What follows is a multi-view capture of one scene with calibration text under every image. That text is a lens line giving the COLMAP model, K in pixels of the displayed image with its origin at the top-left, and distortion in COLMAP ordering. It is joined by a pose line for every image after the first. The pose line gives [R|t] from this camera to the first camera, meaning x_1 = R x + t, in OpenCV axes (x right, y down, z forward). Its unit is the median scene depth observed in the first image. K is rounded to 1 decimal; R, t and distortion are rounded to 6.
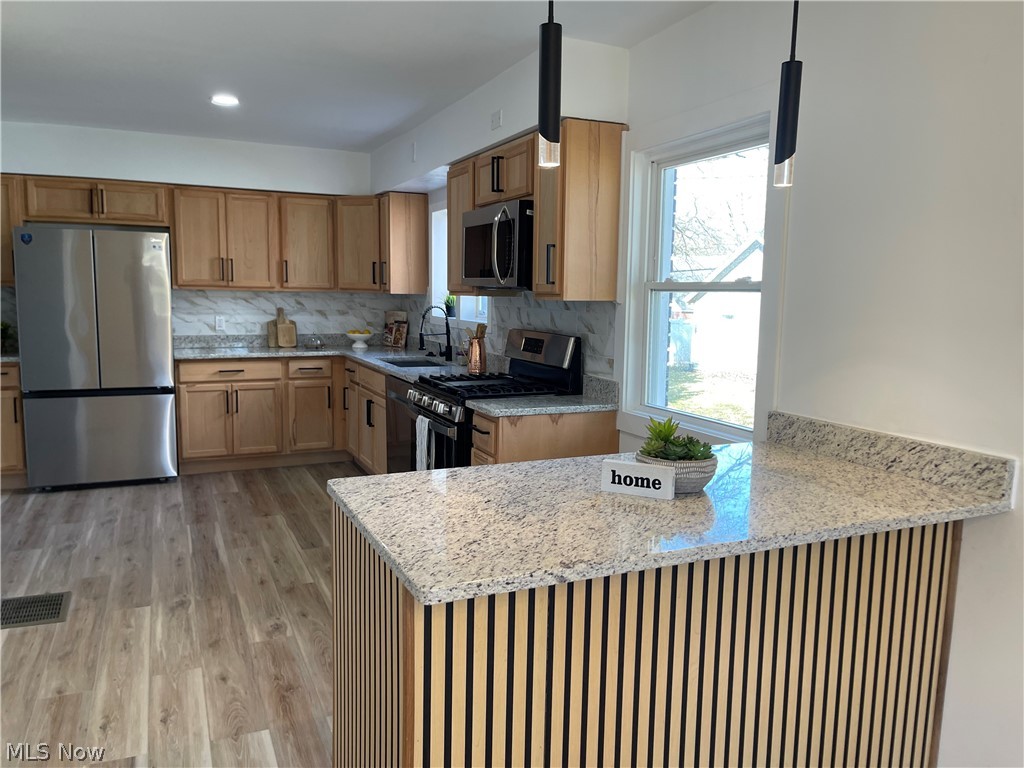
lens RADIAL K [[781.2, 0, 516.1], [0, 781.2, 387.2], [0, 0, 1]] dist [0.068713, -0.098443]
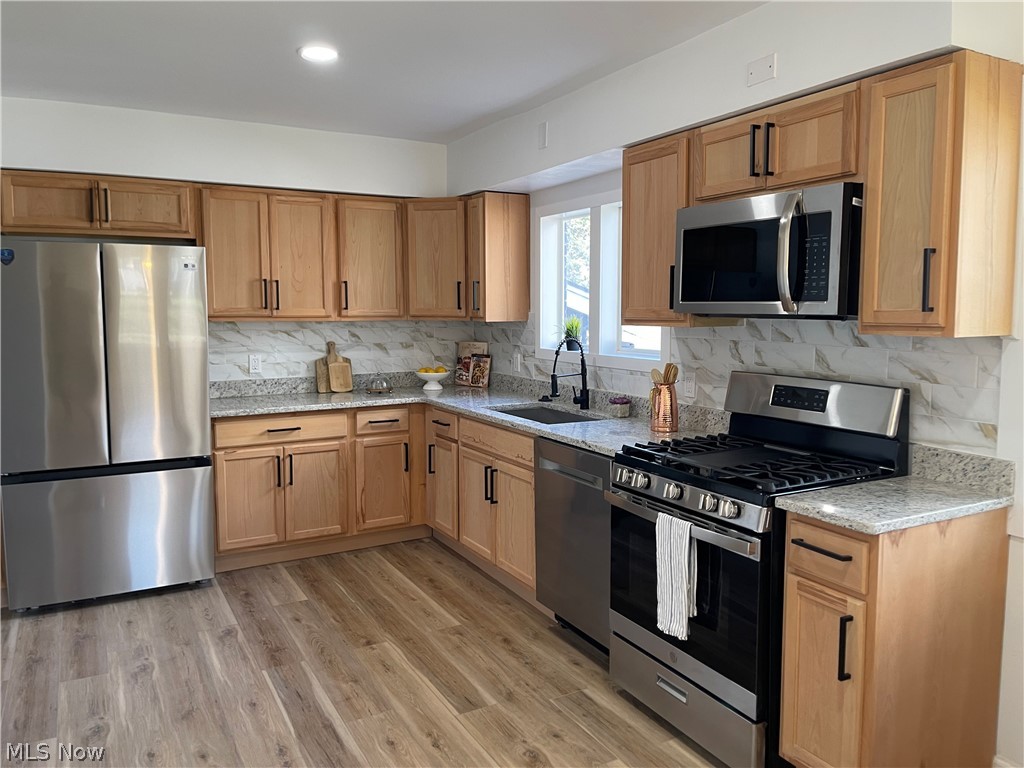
lens RADIAL K [[784.7, 0, 547.2], [0, 784.7, 377.4], [0, 0, 1]] dist [0.052314, -0.092513]
pose [[0.995011, -0.026290, 0.096240, -0.182860], [0.029457, 0.999065, -0.031636, -0.038975], [-0.095318, 0.034313, 0.994855, 0.228714]]
